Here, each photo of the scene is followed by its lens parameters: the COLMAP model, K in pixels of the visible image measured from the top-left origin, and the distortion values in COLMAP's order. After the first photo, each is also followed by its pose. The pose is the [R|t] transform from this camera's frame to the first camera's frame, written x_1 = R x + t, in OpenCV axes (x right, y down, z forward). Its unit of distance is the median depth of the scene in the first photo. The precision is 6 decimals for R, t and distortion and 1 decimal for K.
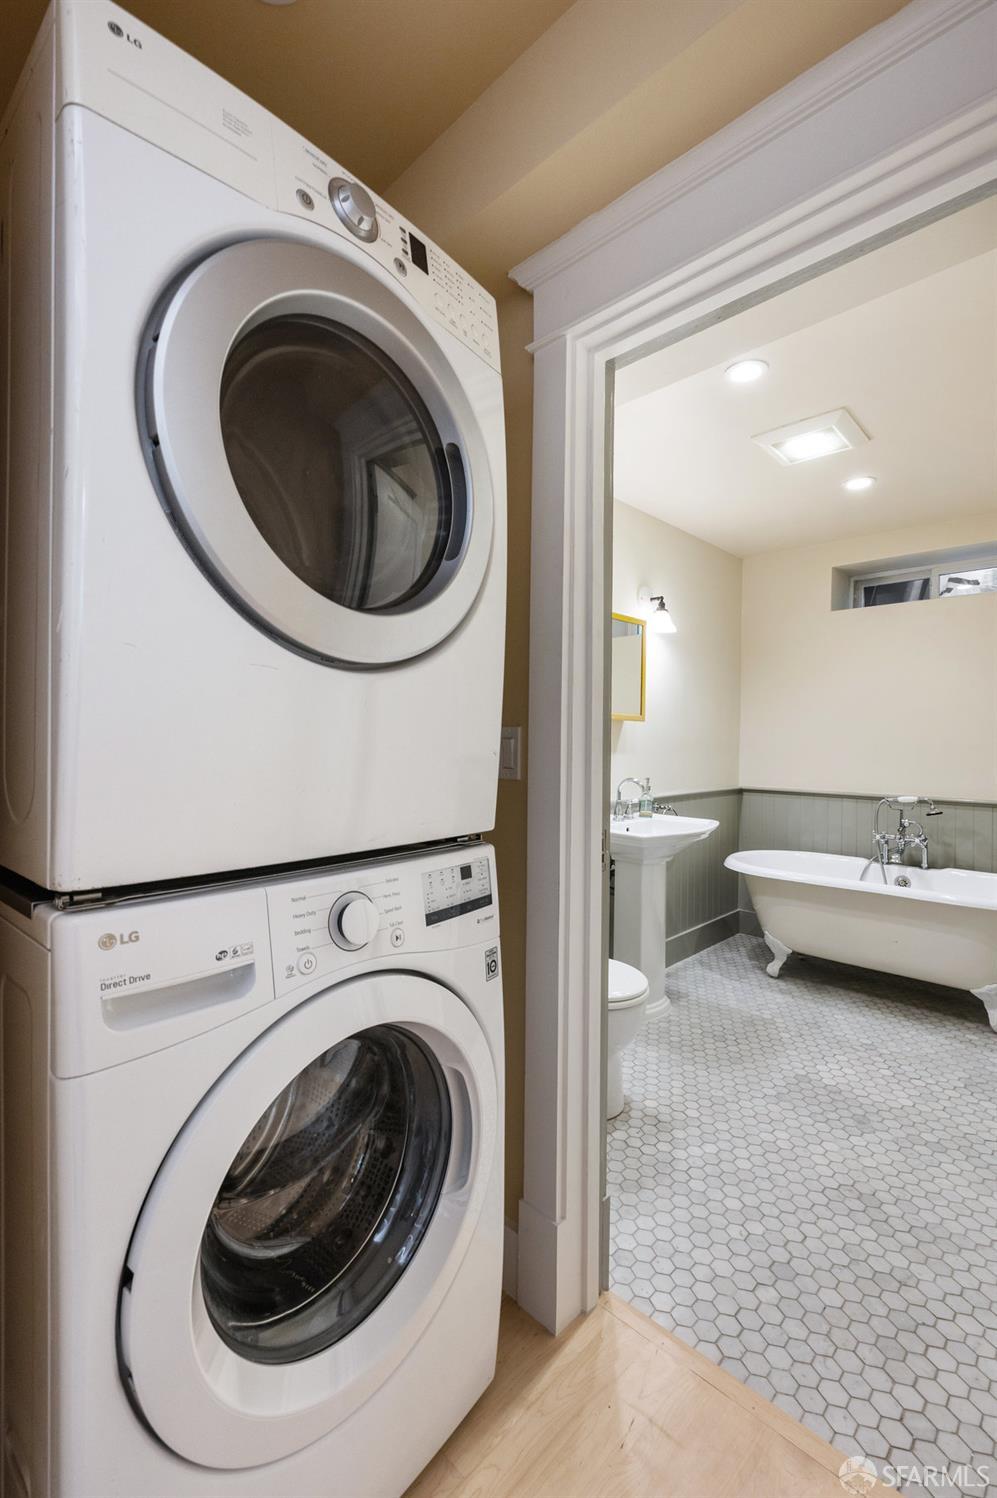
lens RADIAL K [[644.7, 0, 507.5], [0, 644.7, 746.3], [0, 0, 1]] dist [0.000330, -0.000303]
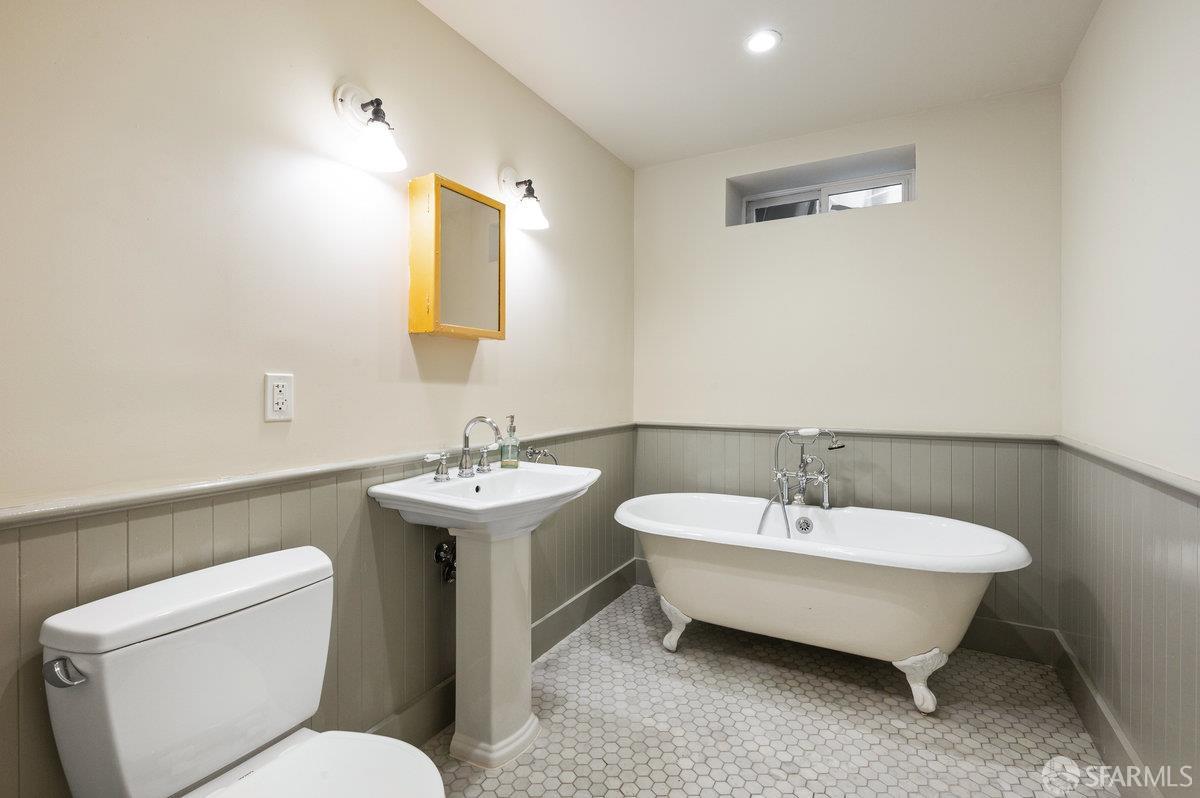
lens RADIAL K [[549.4, 0, 597.1], [0, 549.4, 392.4], [0, 0, 1]] dist [-0.000592, -0.000077]
pose [[0.967127, -0.016129, 0.253783, 0.147772], [0.014382, 0.999858, 0.008741, 0.017140], [-0.253888, -0.004803, 0.967222, 0.345175]]
